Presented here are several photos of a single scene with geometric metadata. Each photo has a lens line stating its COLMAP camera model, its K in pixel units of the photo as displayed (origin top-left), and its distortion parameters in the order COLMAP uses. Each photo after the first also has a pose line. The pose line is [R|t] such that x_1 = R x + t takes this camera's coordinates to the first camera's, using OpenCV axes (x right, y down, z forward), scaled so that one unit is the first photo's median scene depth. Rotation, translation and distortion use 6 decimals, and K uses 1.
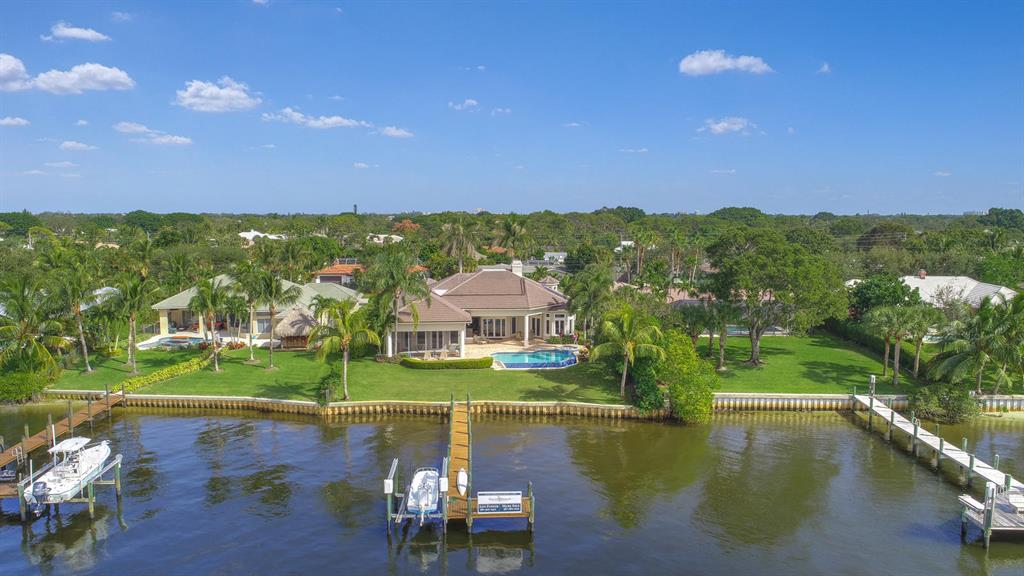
lens RADIAL K [[689.8, 0, 512.0], [0, 689.8, 288.0], [0, 0, 1]] dist [0.008093, 0.003163]
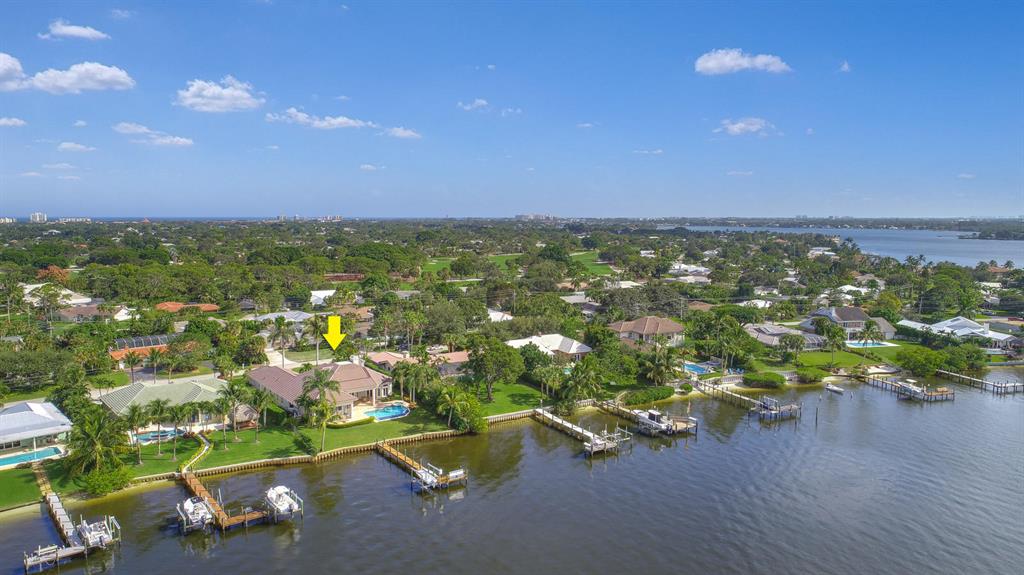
lens RADIAL K [[689.8, 0, 512.0], [0, 689.8, 287.5], [0, 0, 1]] dist [0.008093, 0.003163]
pose [[0.839196, -0.056065, 0.540932, -0.798330], [0.054009, 0.998346, 0.019684, -0.301371], [-0.541141, 0.012696, 0.840836, -0.913548]]
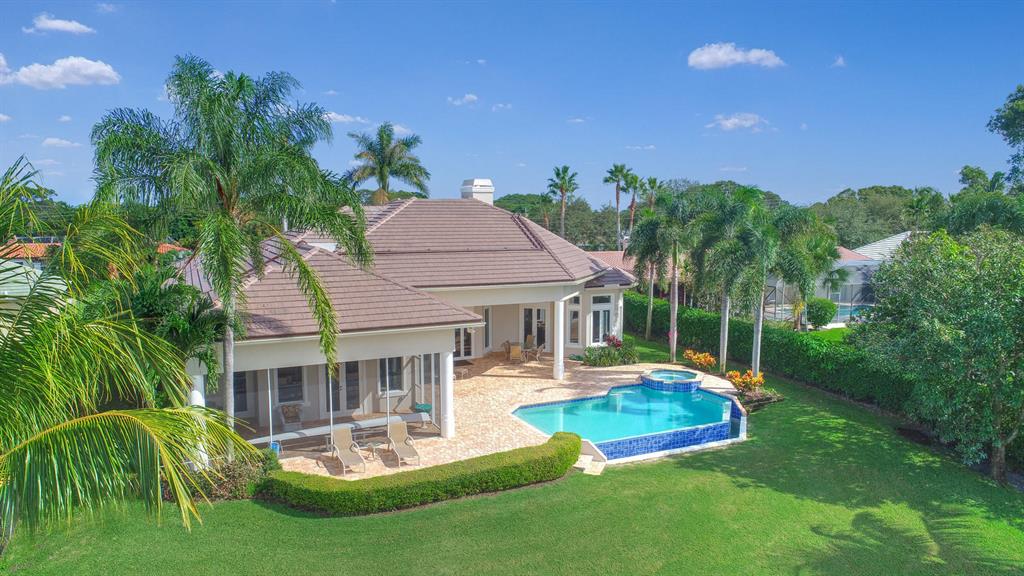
lens RADIAL K [[689.8, 0, 512.0], [0, 689.8, 288.0], [0, 0, 1]] dist [0.008093, 0.003163]
pose [[0.930771, -0.034670, 0.363954, -0.179373], [0.035848, 0.999351, 0.003520, 0.038476], [-0.363840, 0.009771, 0.931410, 0.799576]]
